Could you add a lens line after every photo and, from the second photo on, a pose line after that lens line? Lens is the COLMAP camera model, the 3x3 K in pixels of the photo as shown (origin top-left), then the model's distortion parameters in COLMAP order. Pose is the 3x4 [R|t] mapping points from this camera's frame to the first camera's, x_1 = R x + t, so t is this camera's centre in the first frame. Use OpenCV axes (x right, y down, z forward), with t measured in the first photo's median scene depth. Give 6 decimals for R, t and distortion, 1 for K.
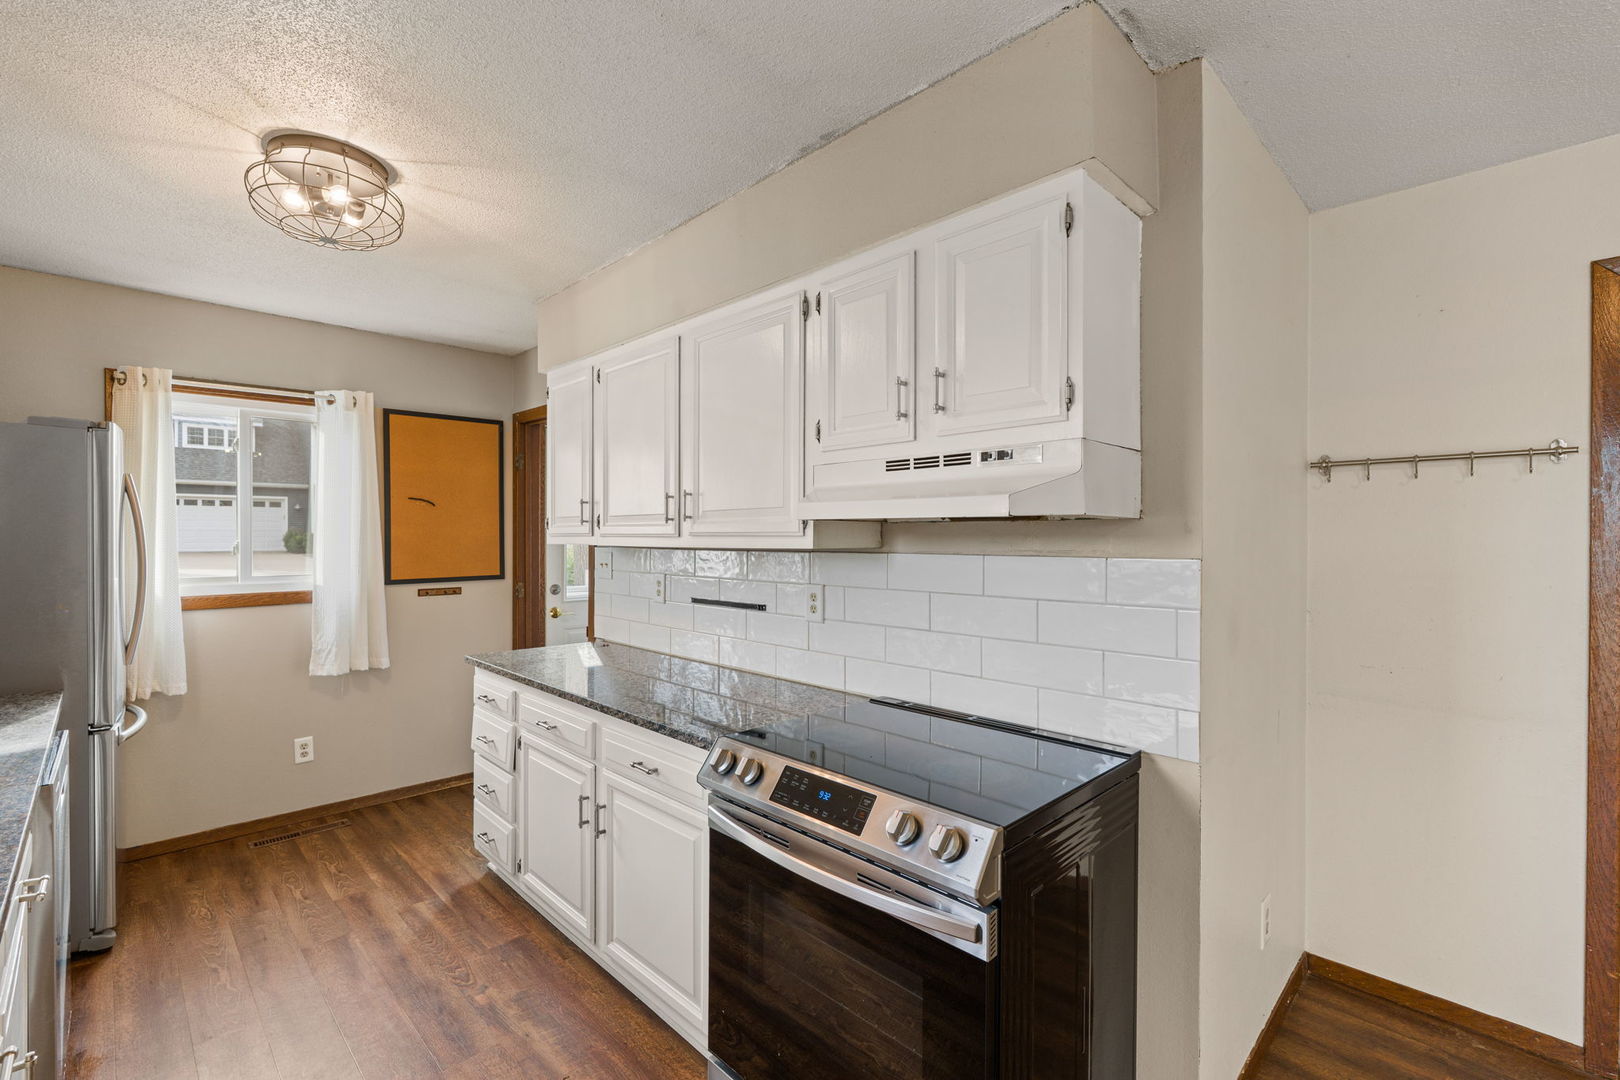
lens RADIAL K [[704.0, 0, 810.0], [0, 704.0, 540.0], [0, 0, 1]] dist [-0.002934, -0.000366]
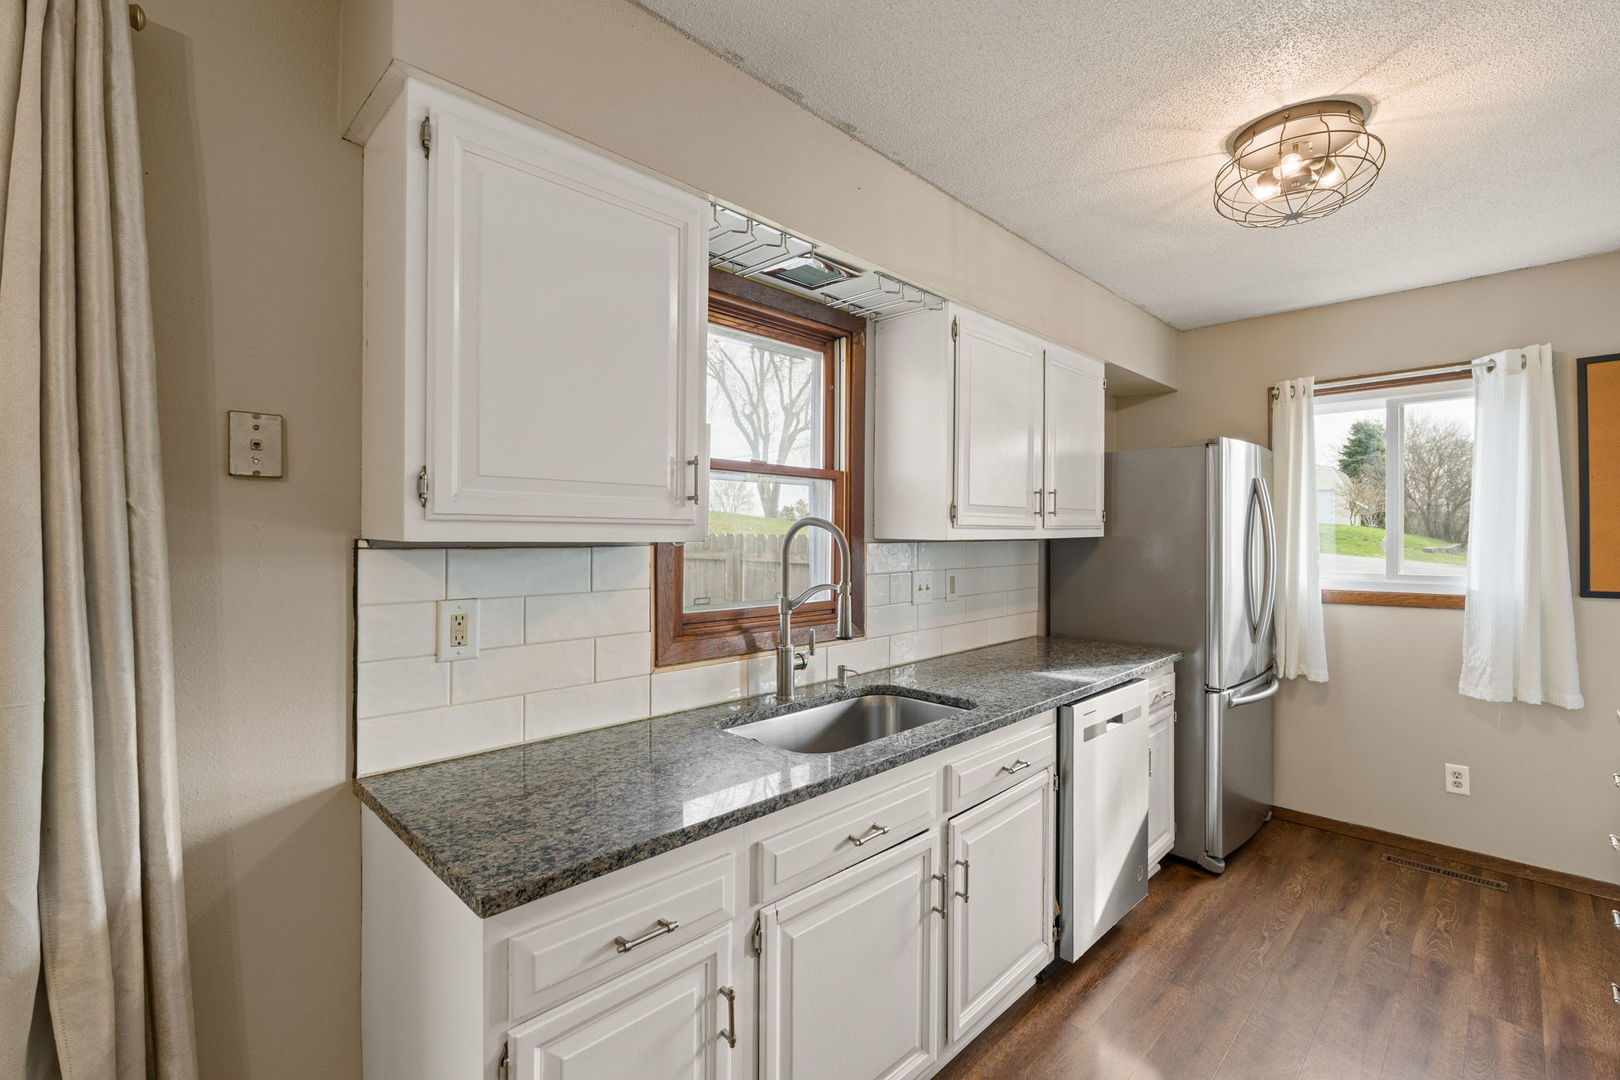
lens RADIAL K [[718.6, 0, 809.7], [0, 718.6, 537.7], [0, 0, 1]] dist [-0.002922, 0.000508]
pose [[0.003059, 0.005195, -0.999982, 0.197372], [-0.003920, 0.999979, 0.005183, 0.000708], [0.999988, 0.003904, 0.003080, 0.252150]]
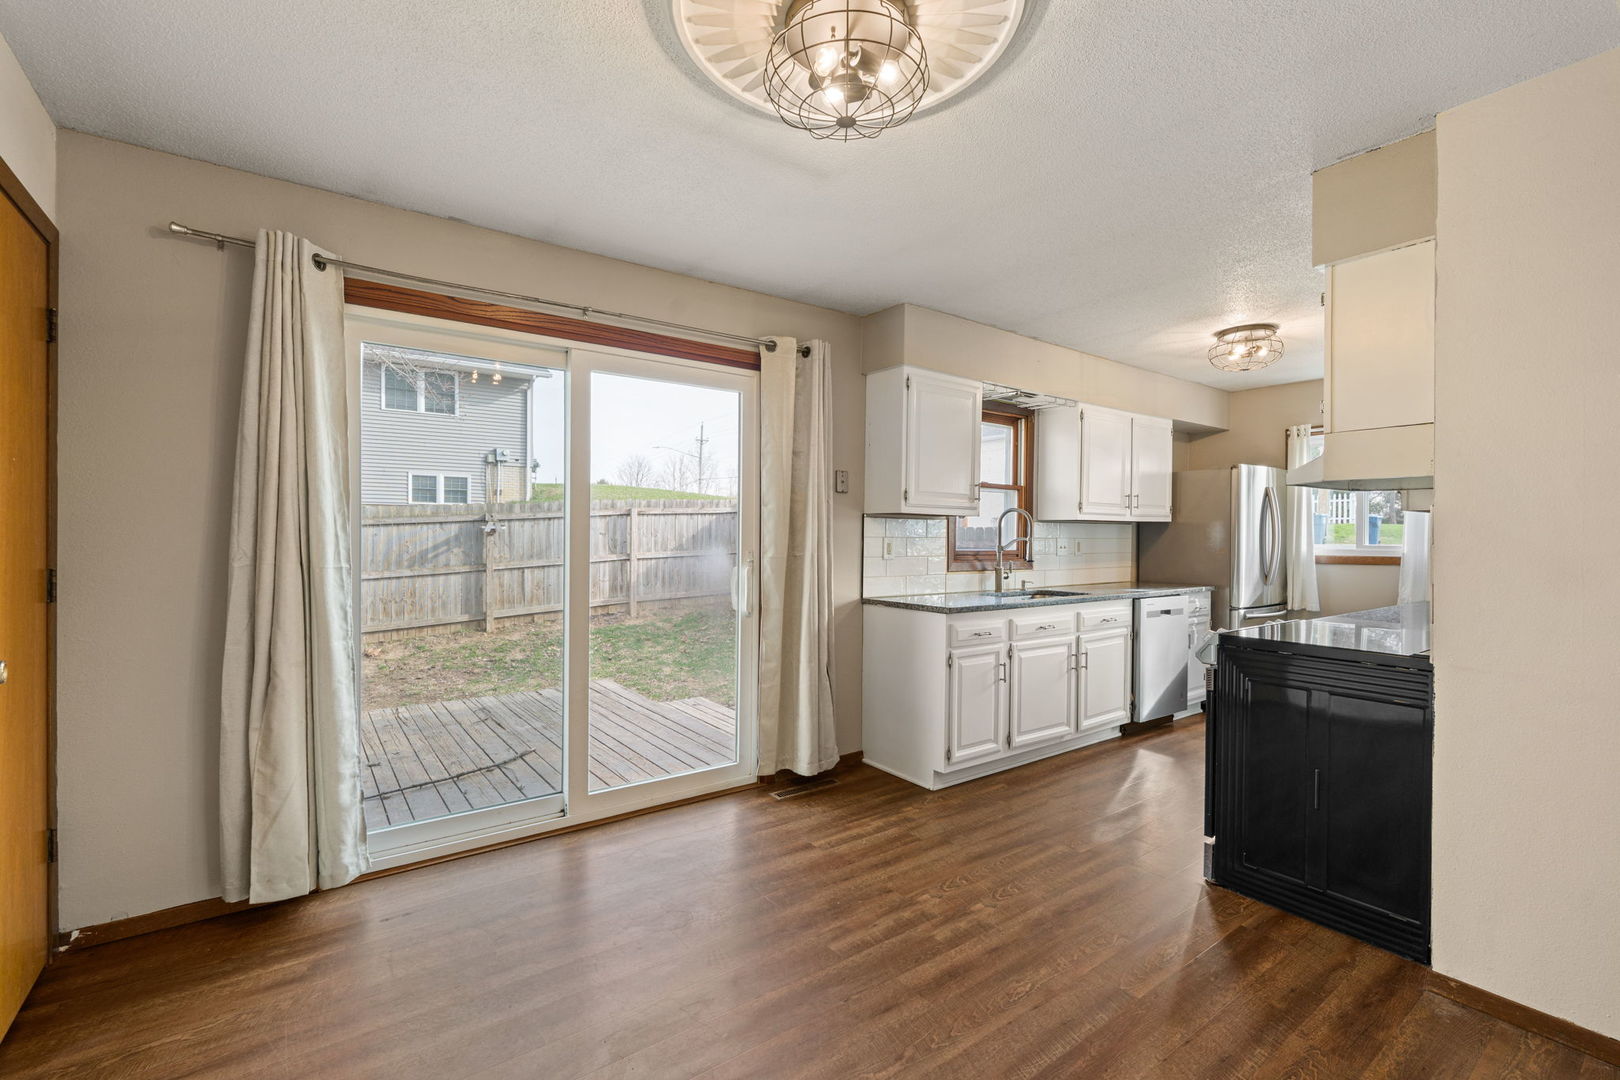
lens RADIAL K [[712.4, 0, 804.7], [0, 712.4, 541.9], [0, 0, 1]] dist [-0.002177, -0.000162]
pose [[-0.154176, 0.006582, -0.988022, 1.127355], [-0.009049, 0.999926, 0.008073, 0.052178], [0.988002, 0.010185, -0.154105, 0.037725]]
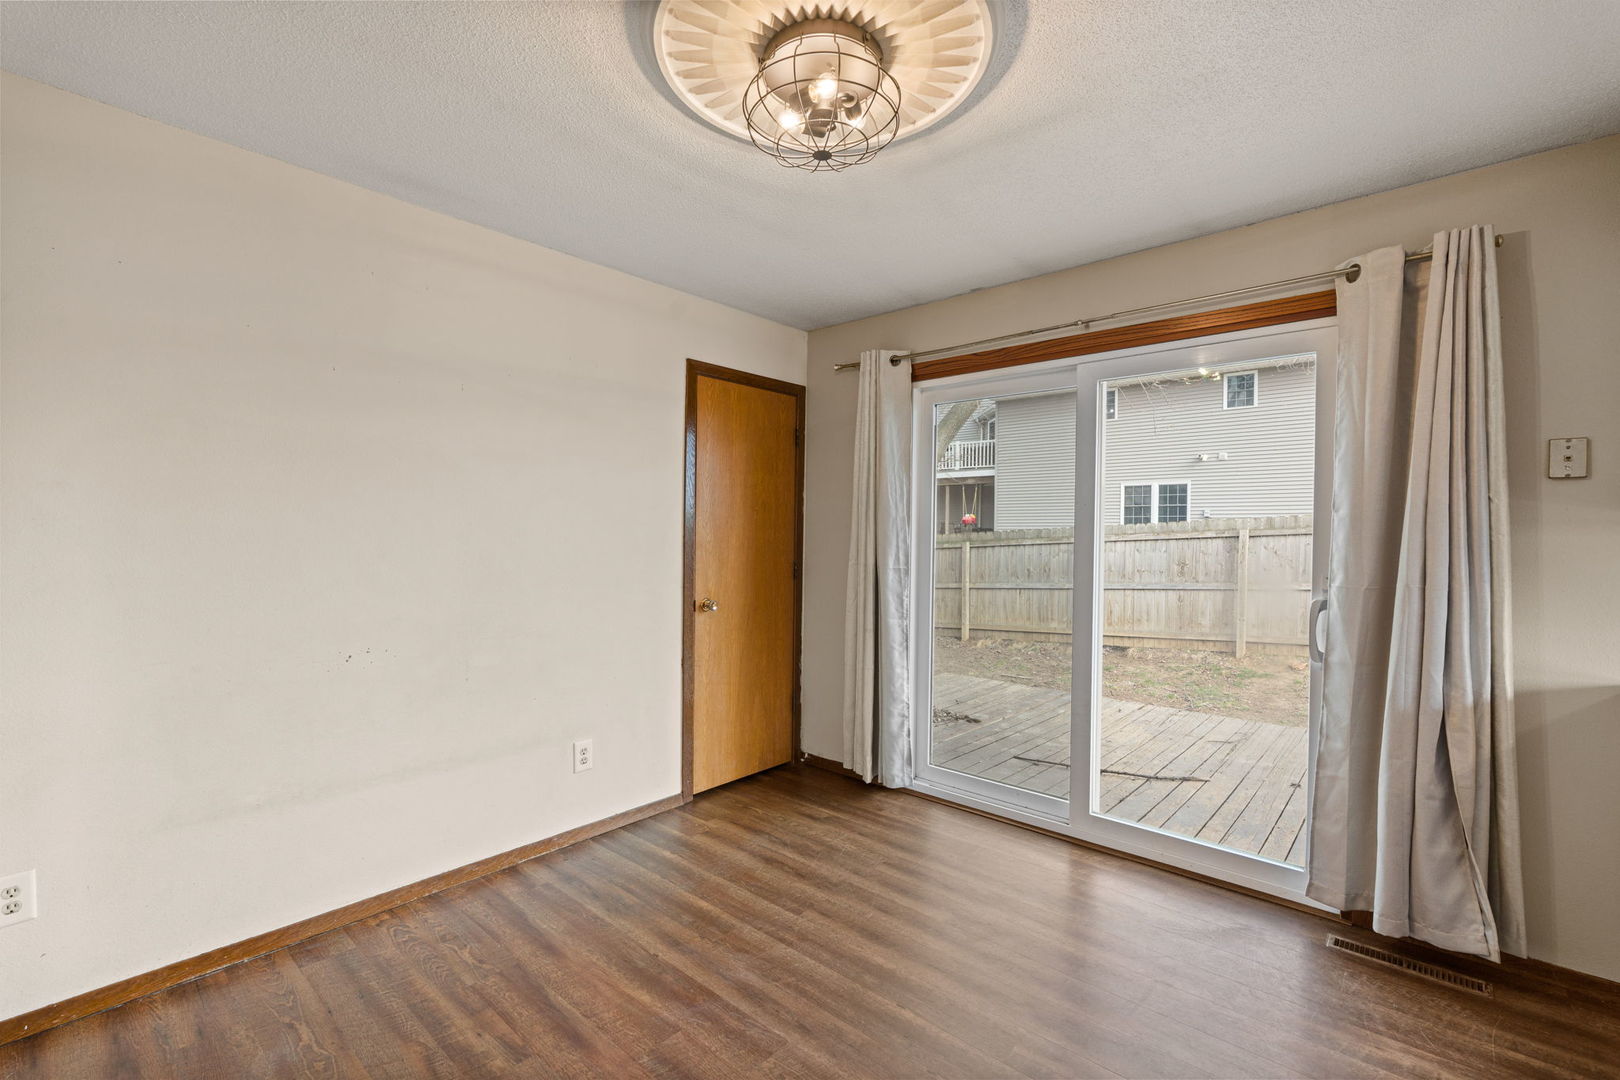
lens RADIAL K [[704.0, 0, 810.0], [0, 704.0, 540.0], [0, 0, 1]] dist [-0.002934, -0.000366]
pose [[-0.997864, -0.011732, -0.064265, 0.577953], [-0.012492, 0.999857, 0.011440, 0.032472], [0.064121, 0.012218, -0.997867, 0.584625]]
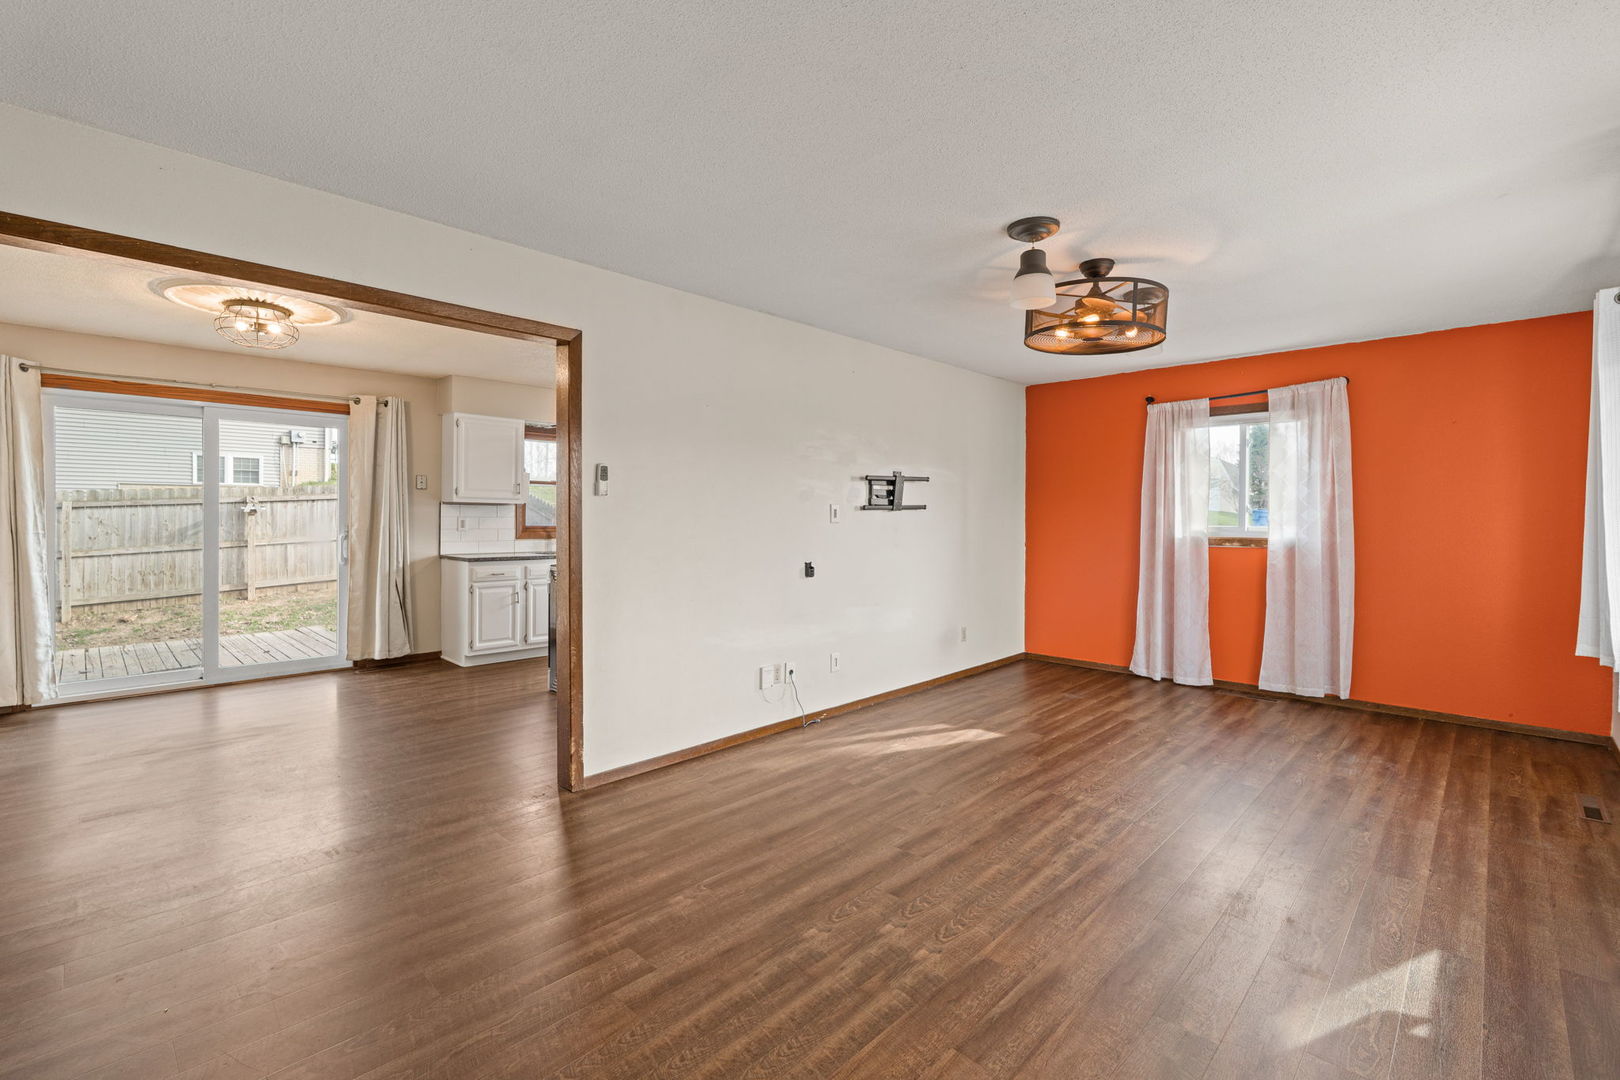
lens RADIAL K [[718.1, 0, 804.2], [0, 718.1, 524.0], [0, 0, 1]] dist [-0.002379, 0.000067]
pose [[0.013541, 0.009860, -0.999860, 2.013832], [-0.009219, 0.999910, 0.009736, 0.043216], [0.999866, 0.009086, 0.013631, 1.072337]]
